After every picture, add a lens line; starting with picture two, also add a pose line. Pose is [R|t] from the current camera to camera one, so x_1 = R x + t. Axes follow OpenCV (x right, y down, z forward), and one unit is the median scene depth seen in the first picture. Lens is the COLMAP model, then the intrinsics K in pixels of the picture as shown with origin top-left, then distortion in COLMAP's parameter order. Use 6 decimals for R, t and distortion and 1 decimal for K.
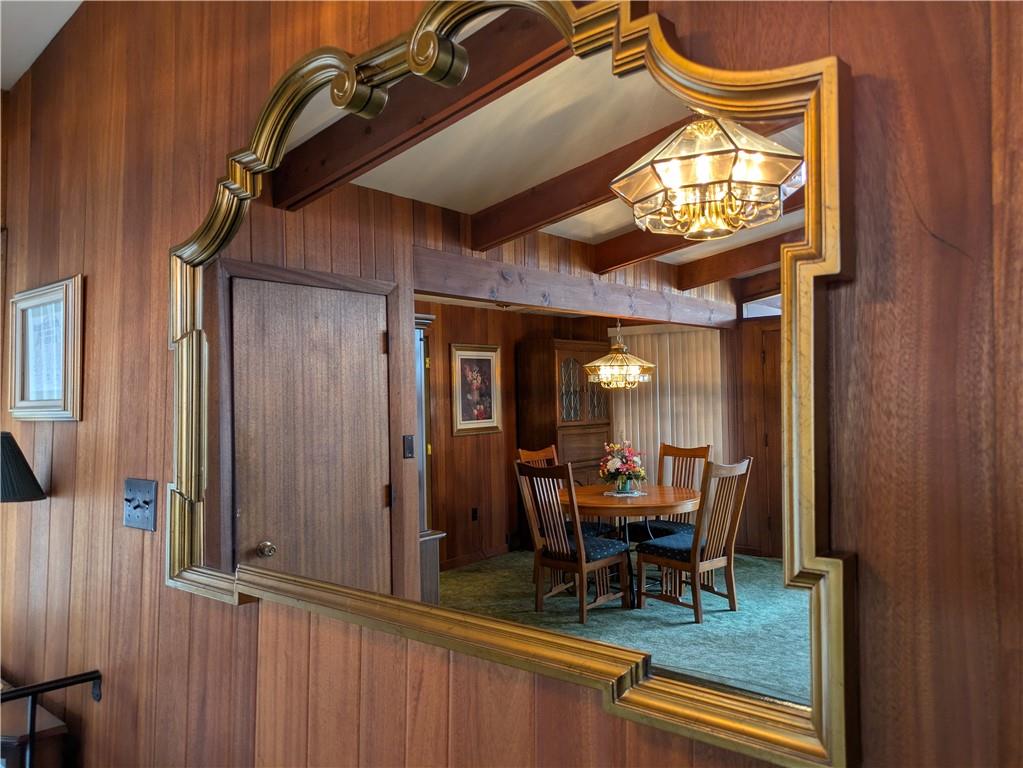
lens RADIAL K [[754.6, 0, 516.0], [0, 754.6, 384.7], [0, 0, 1]] dist [0.052086, -0.040045]
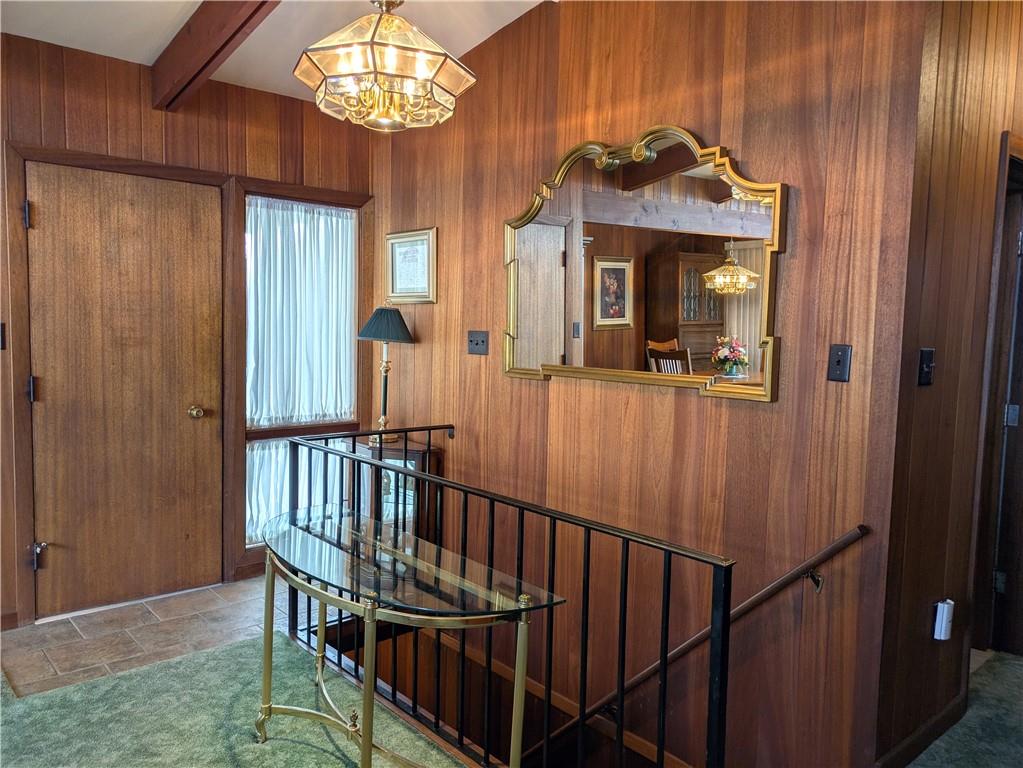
lens RADIAL K [[754.6, 0, 516.0], [0, 754.6, 384.7], [0, 0, 1]] dist [0.052086, -0.040045]
pose [[0.988350, 0.028966, -0.149419, -0.036704], [-0.010450, 0.992322, 0.123240, 0.007098], [0.151842, -0.120243, 0.981064, -0.478838]]
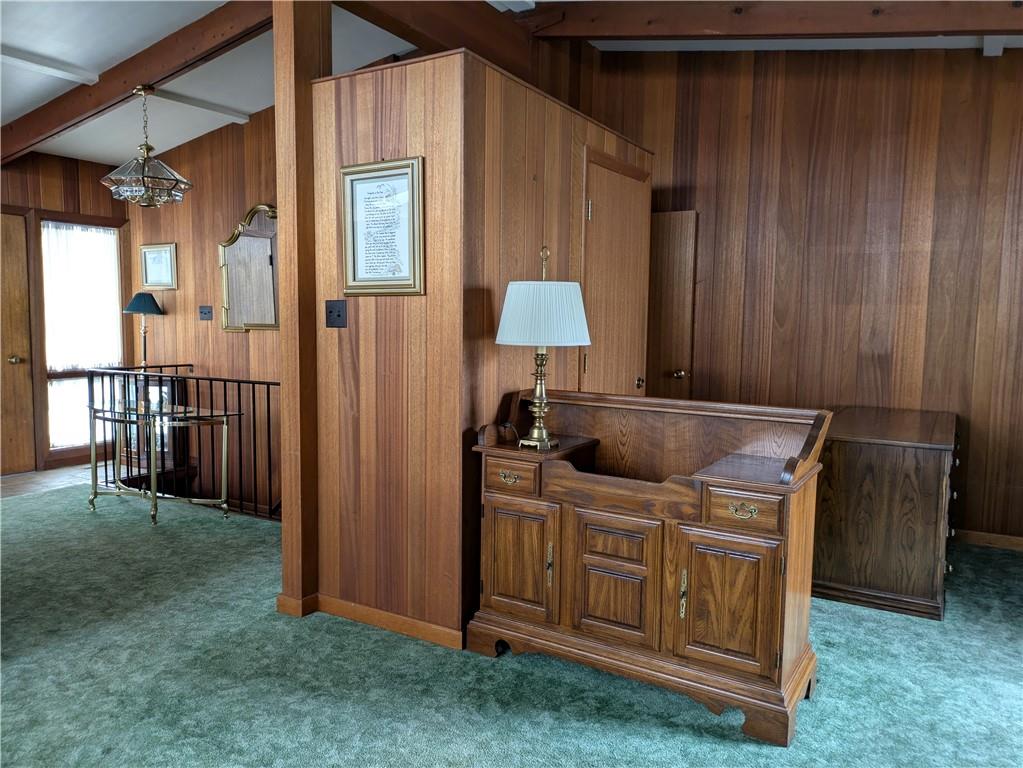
lens RADIAL K [[742.9, 0, 511.5], [0, 742.9, 384.0], [0, 0, 1]] dist [0.057710, -0.081377]
pose [[0.986965, -0.011490, 0.160525, 0.157968], [-0.010093, 0.991065, 0.132996, 0.003903], [-0.160619, -0.132883, 0.978031, -1.232547]]
